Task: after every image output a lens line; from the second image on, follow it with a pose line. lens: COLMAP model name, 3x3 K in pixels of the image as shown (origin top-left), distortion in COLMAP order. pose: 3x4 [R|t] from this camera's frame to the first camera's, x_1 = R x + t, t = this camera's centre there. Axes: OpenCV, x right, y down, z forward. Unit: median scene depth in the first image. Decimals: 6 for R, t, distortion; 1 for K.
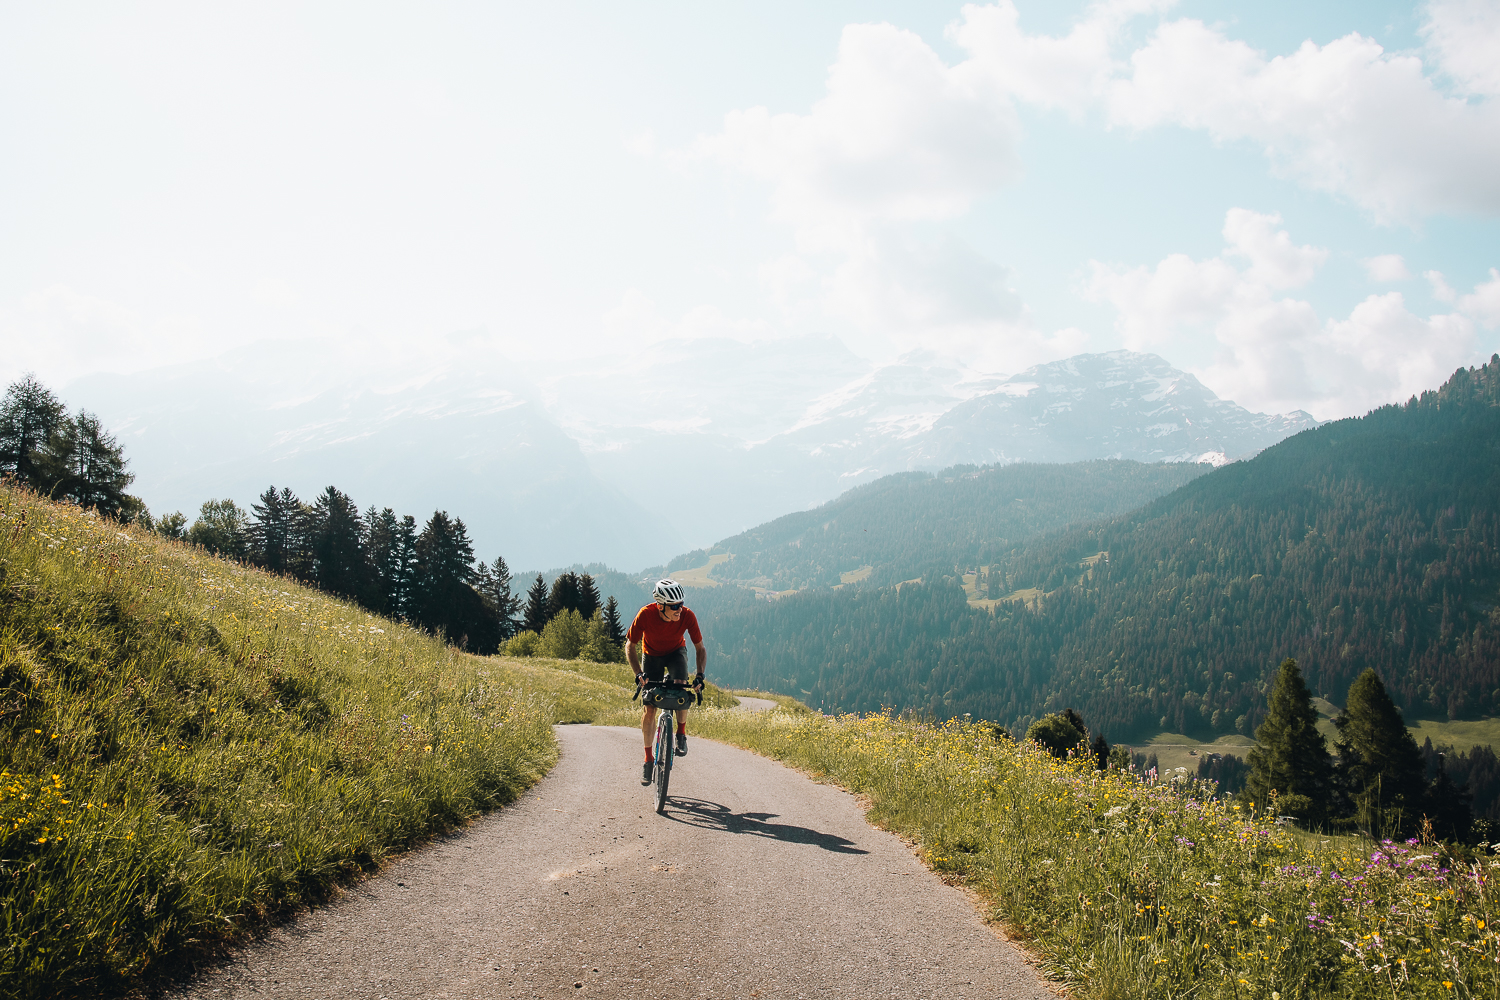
lens RADIAL K [[1057.5, 0, 763.3], [0, 1057.5, 493.3], [0, 0, 1]] dist [-0.093533, 0.071957]
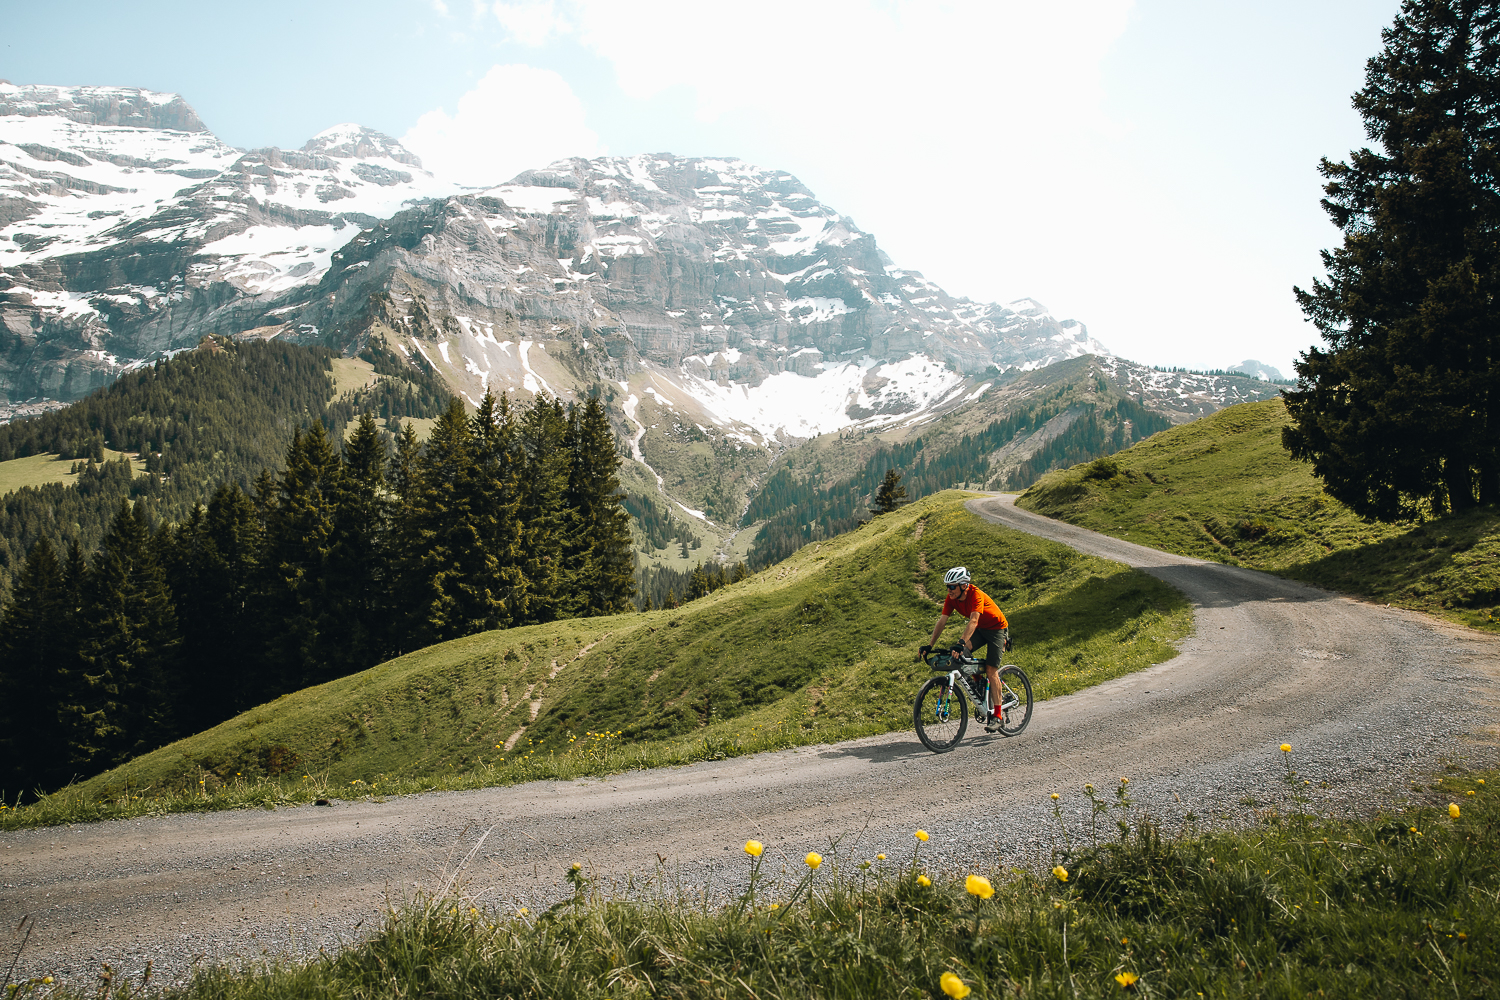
lens RADIAL K [[1057.5, 0, 733.8], [0, 1057.5, 488.5], [0, 0, 1]] dist [-0.093533, 0.071957]
pose [[0.903693, 0.014360, 0.427941, 0.414781], [-0.046536, 0.996811, 0.064821, -0.019682], [-0.425645, -0.078493, 0.901479, 1.747322]]
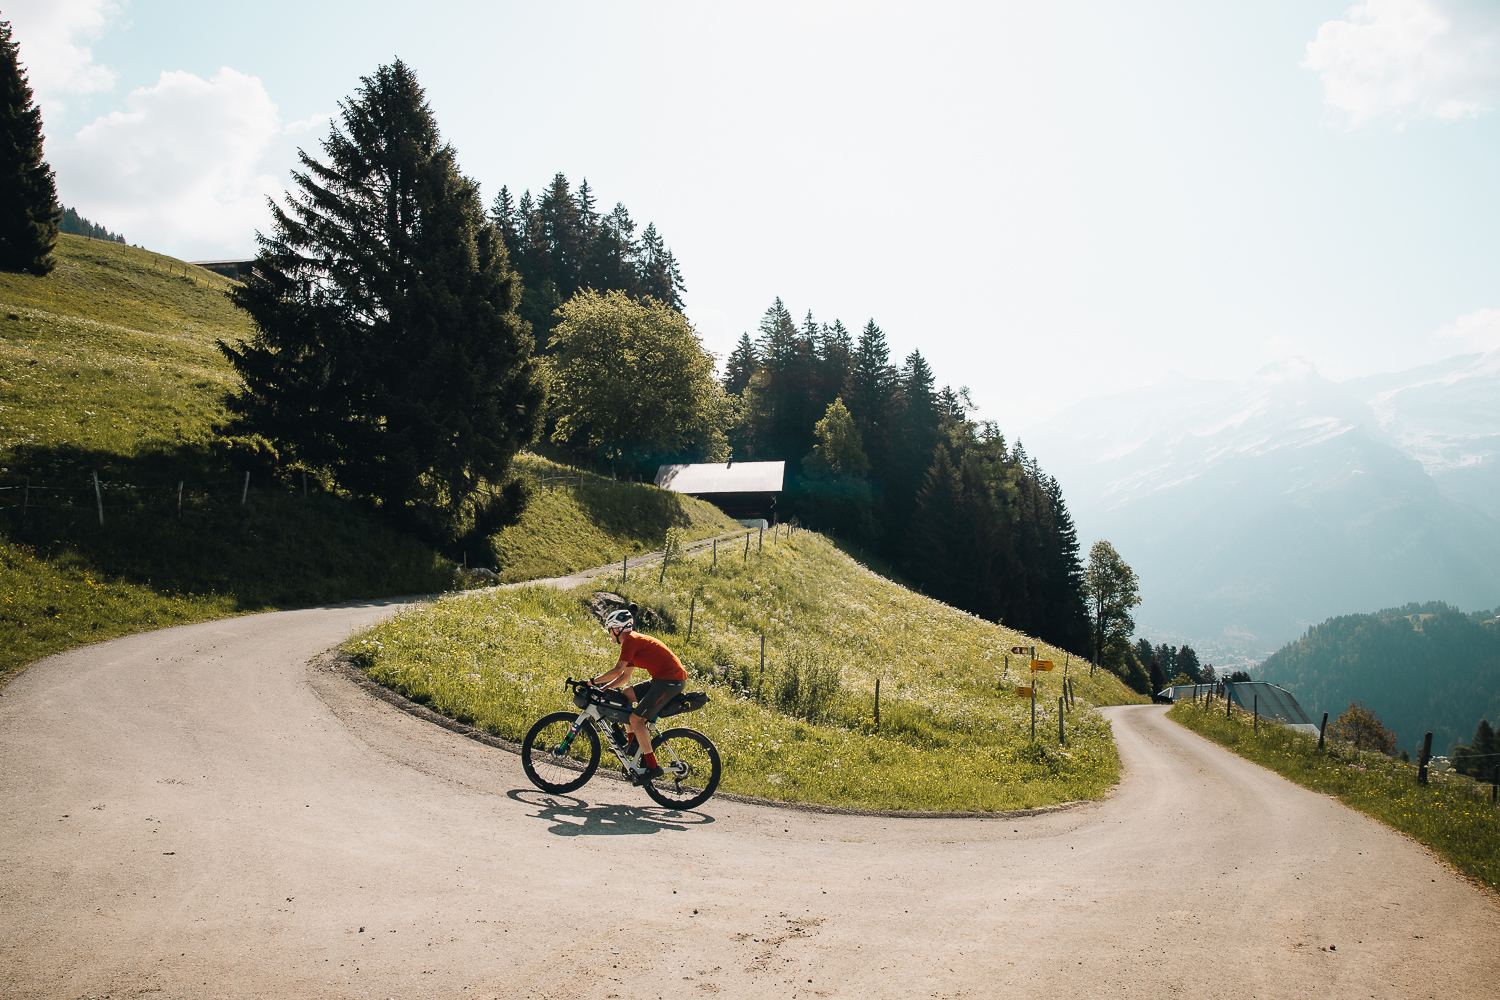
lens RADIAL K [[1057.5, 0, 742.9], [0, 1057.5, 503.0], [0, 0, 1]] dist [-0.093533, 0.071957]
pose [[0.711170, -0.084307, -0.697947, 0.084655], [0.069977, 0.996342, -0.049048, -0.032252], [0.699529, -0.013959, 0.714468, -0.183128]]
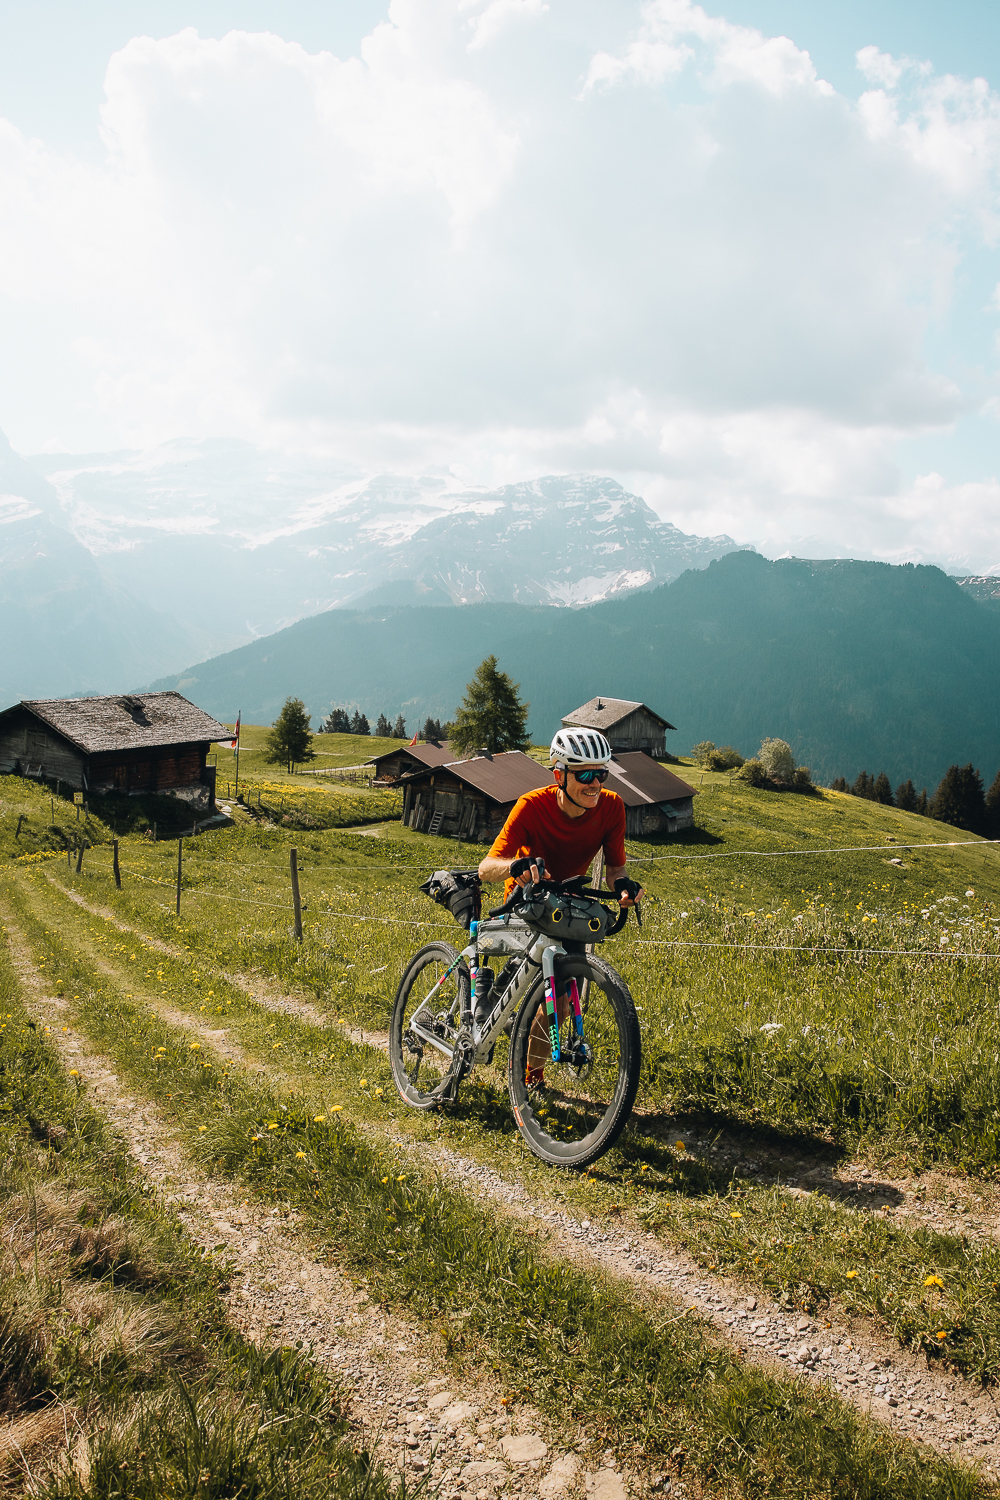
lens RADIAL K [[1132.6, 0, 498.2], [0, 1132.6, 756.9], [0, 0, 1]] dist [-0.074440, 0.041091]
pose [[0.988118, -0.000283, 0.153698, 0.213432], [-0.028879, 0.981845, 0.187472, -0.206046], [-0.150961, -0.189683, 0.970171, -0.804260]]
